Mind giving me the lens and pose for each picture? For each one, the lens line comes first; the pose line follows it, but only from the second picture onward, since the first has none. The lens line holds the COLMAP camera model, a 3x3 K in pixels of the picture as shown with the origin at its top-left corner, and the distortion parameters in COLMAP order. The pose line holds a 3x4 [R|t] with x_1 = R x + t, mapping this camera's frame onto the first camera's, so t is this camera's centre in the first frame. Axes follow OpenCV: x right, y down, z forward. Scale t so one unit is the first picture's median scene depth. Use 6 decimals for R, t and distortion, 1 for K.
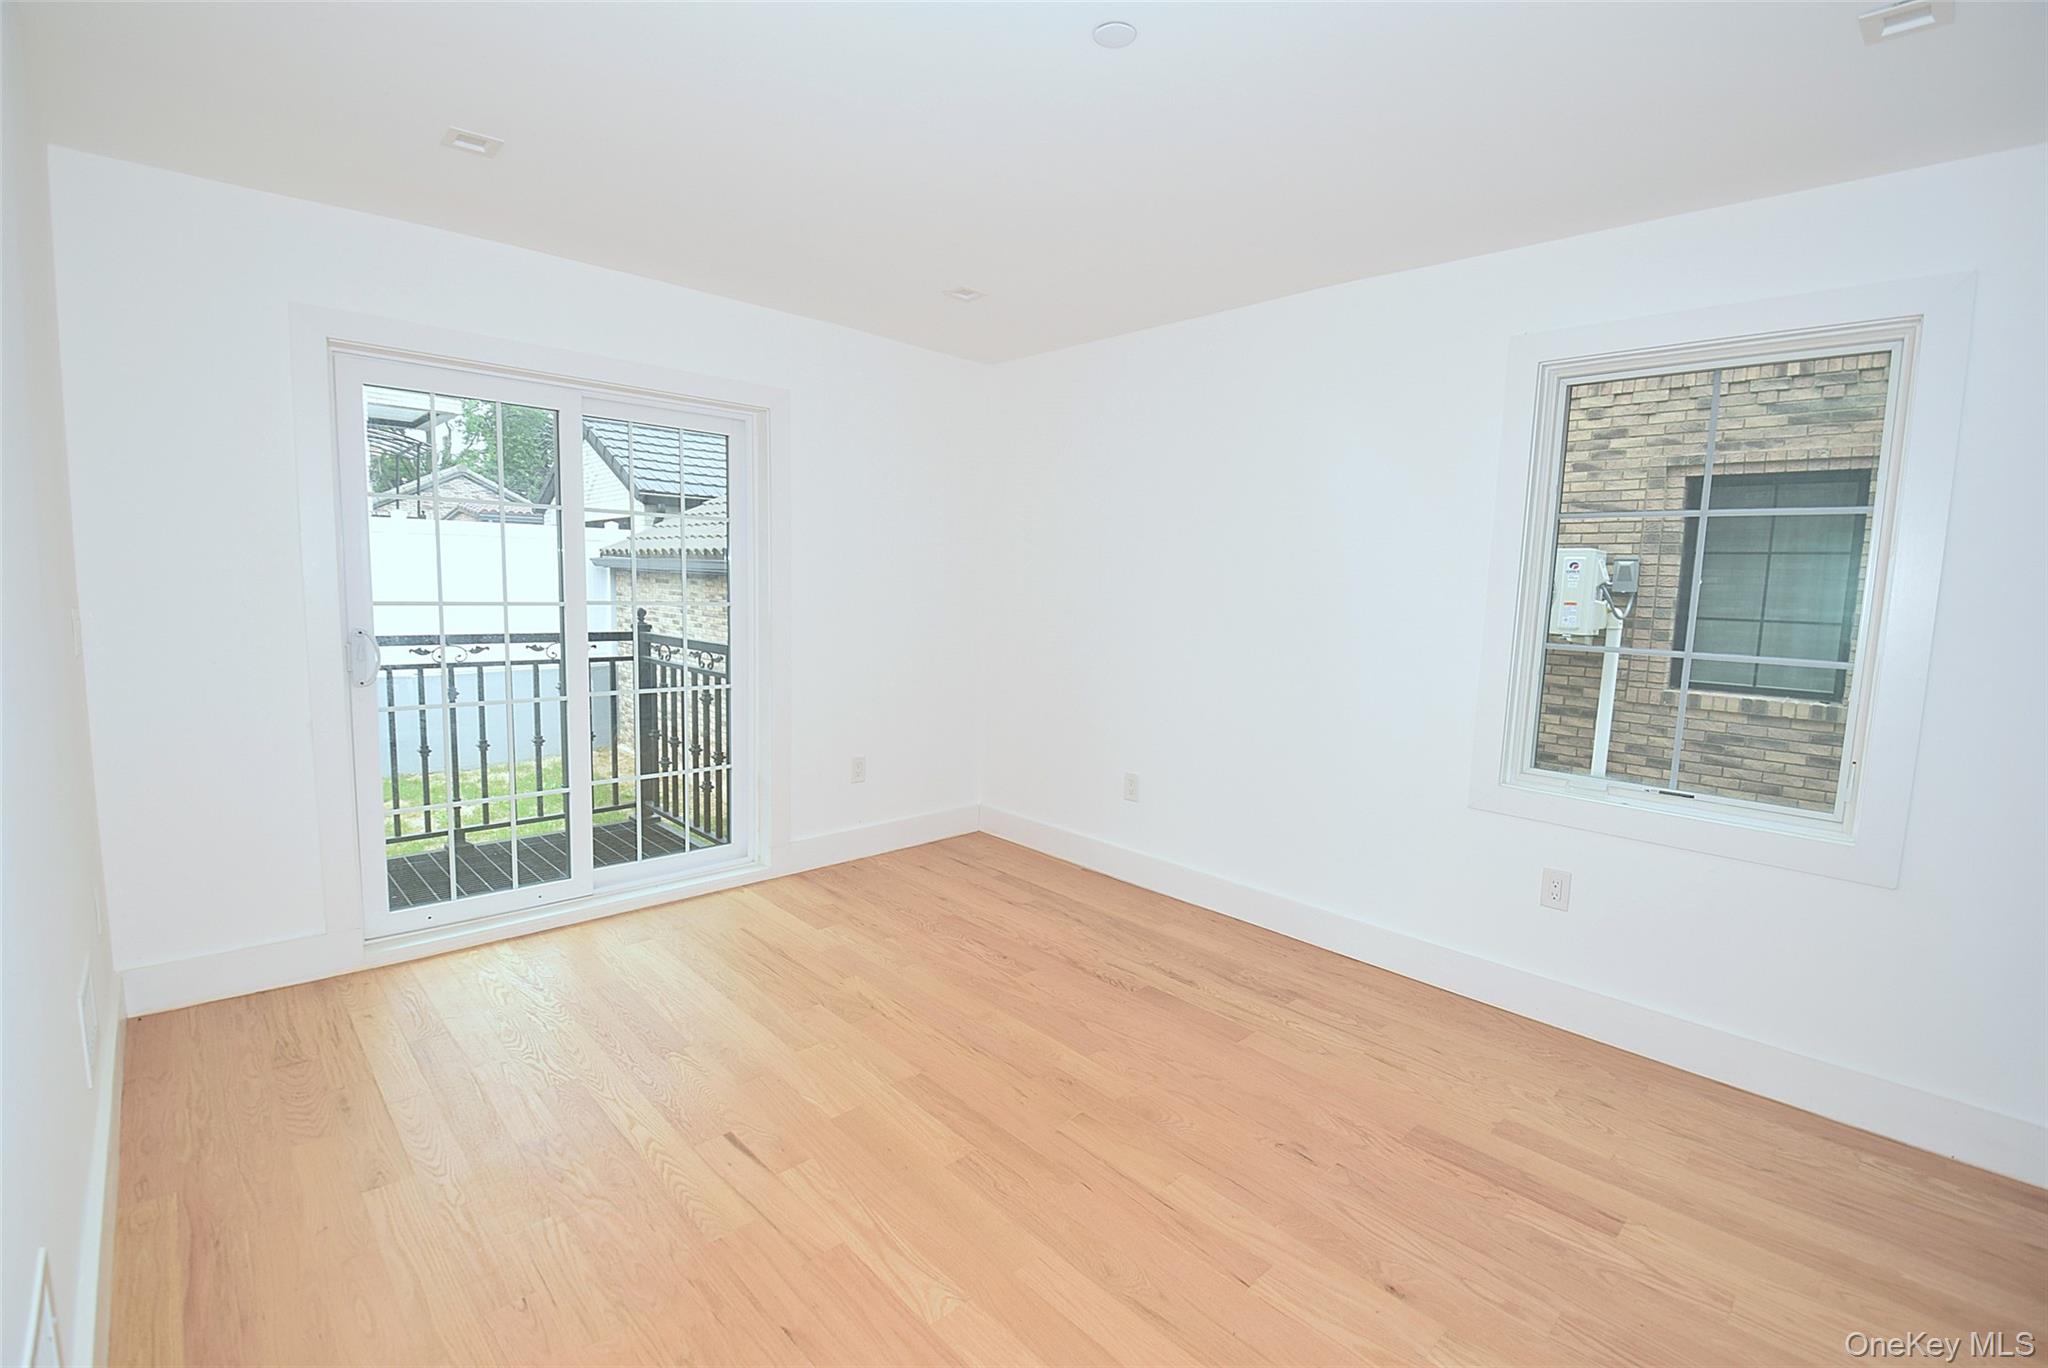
lens RADIAL K [[887.8, 0, 1017.8], [0, 887.8, 684.9], [0, 0, 1]] dist [-0.000387, -0.020195]
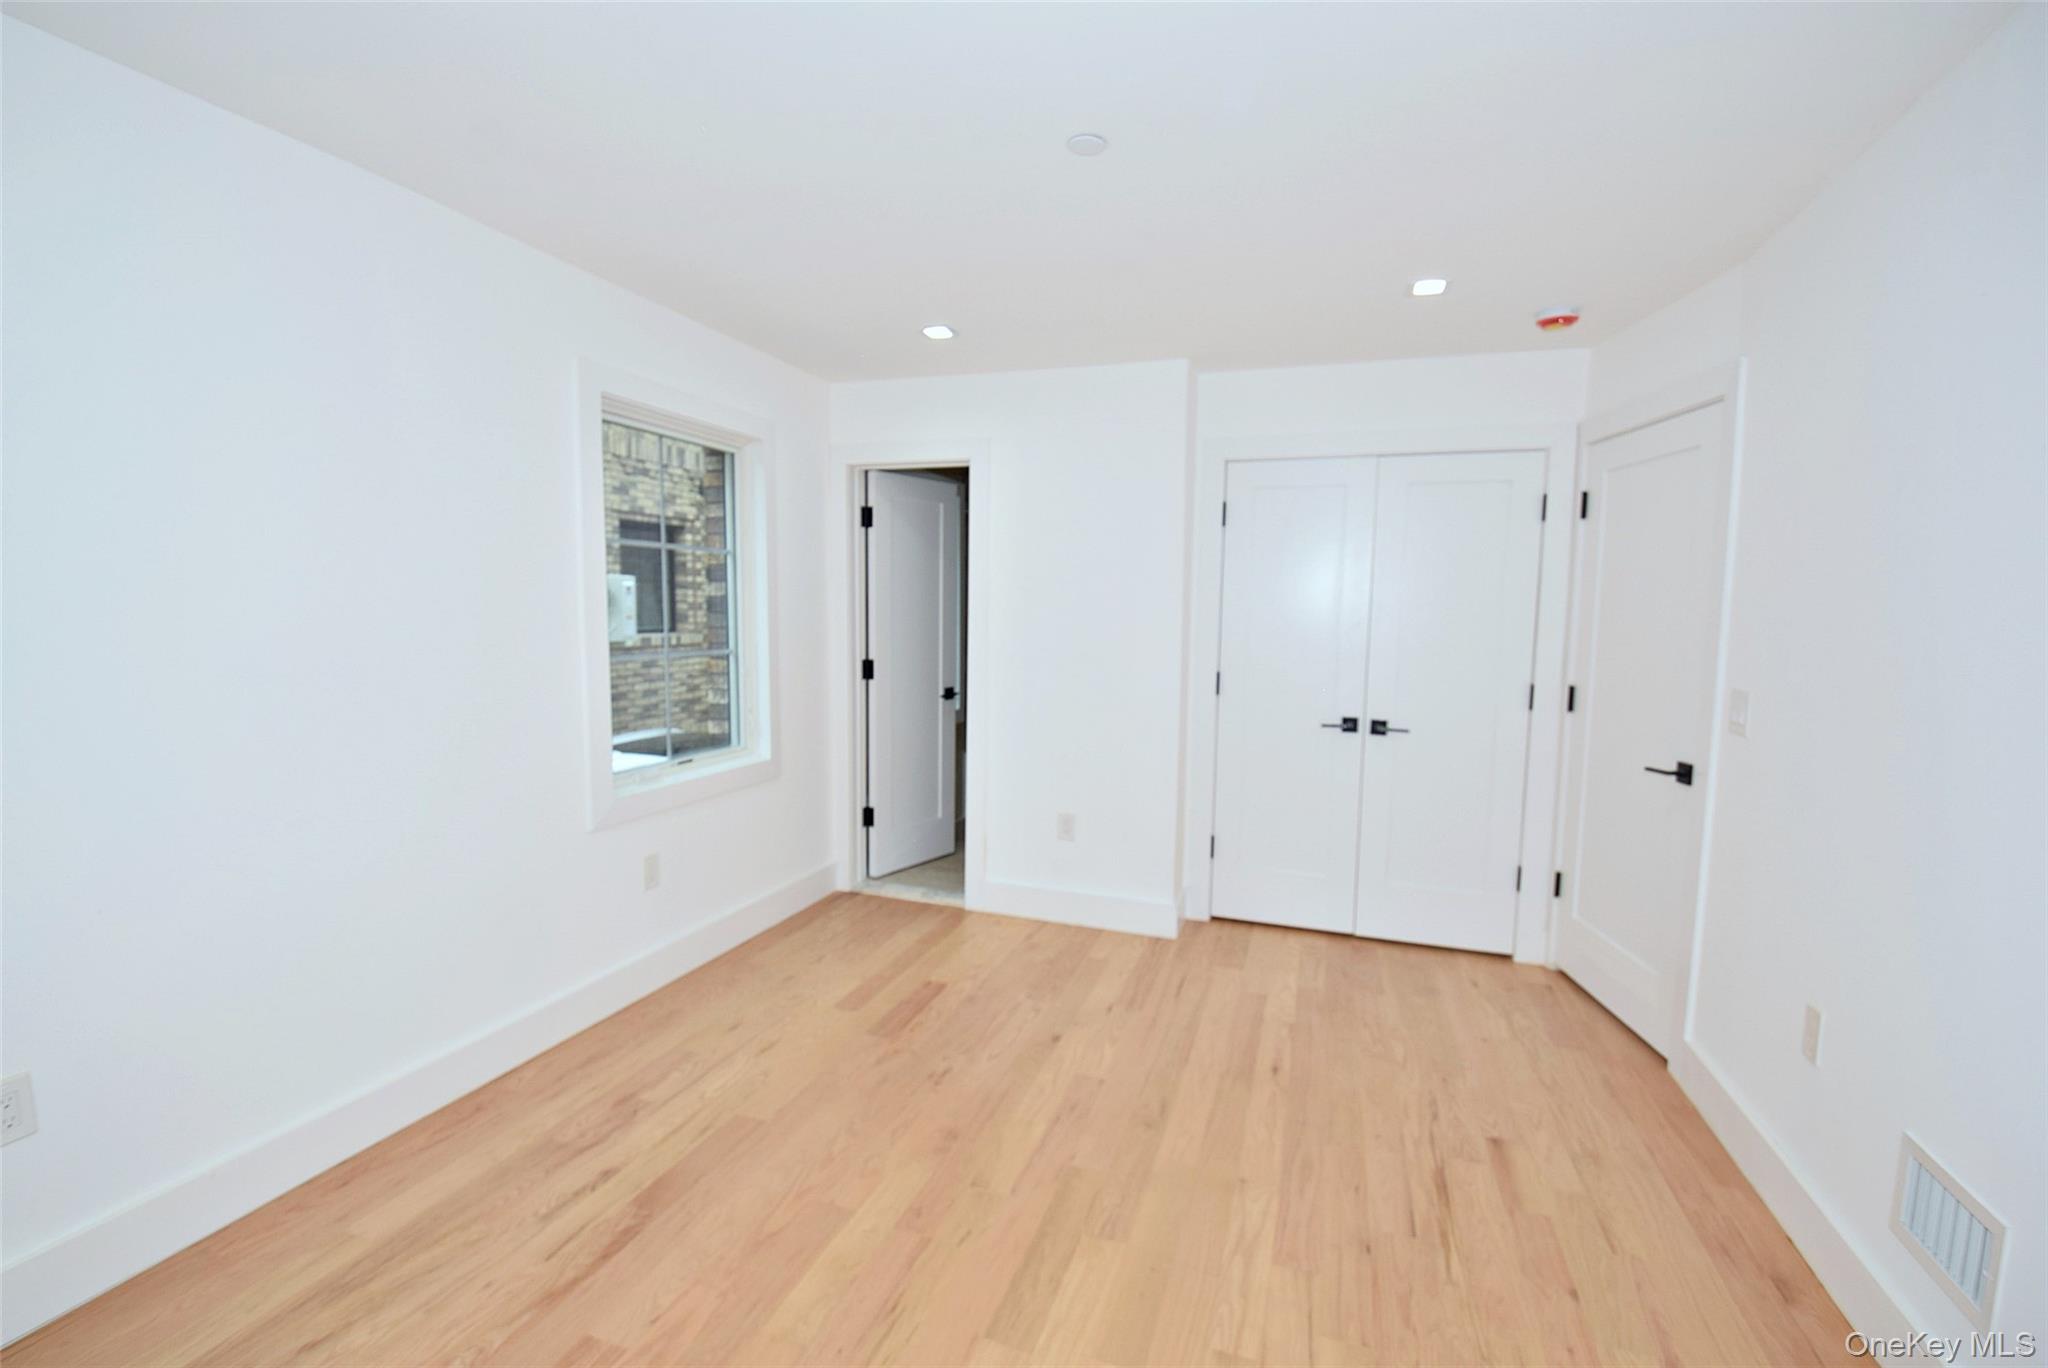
lens RADIAL K [[887.8, 0, 1017.8], [0, 887.8, 684.9], [0, 0, 1]] dist [-0.000387, -0.020195]
pose [[-0.442561, -0.115225, 0.889305, -0.747198], [0.078761, 0.982883, 0.166545, -0.199856], [-0.893273, 0.143749, -0.425911, 1.316035]]
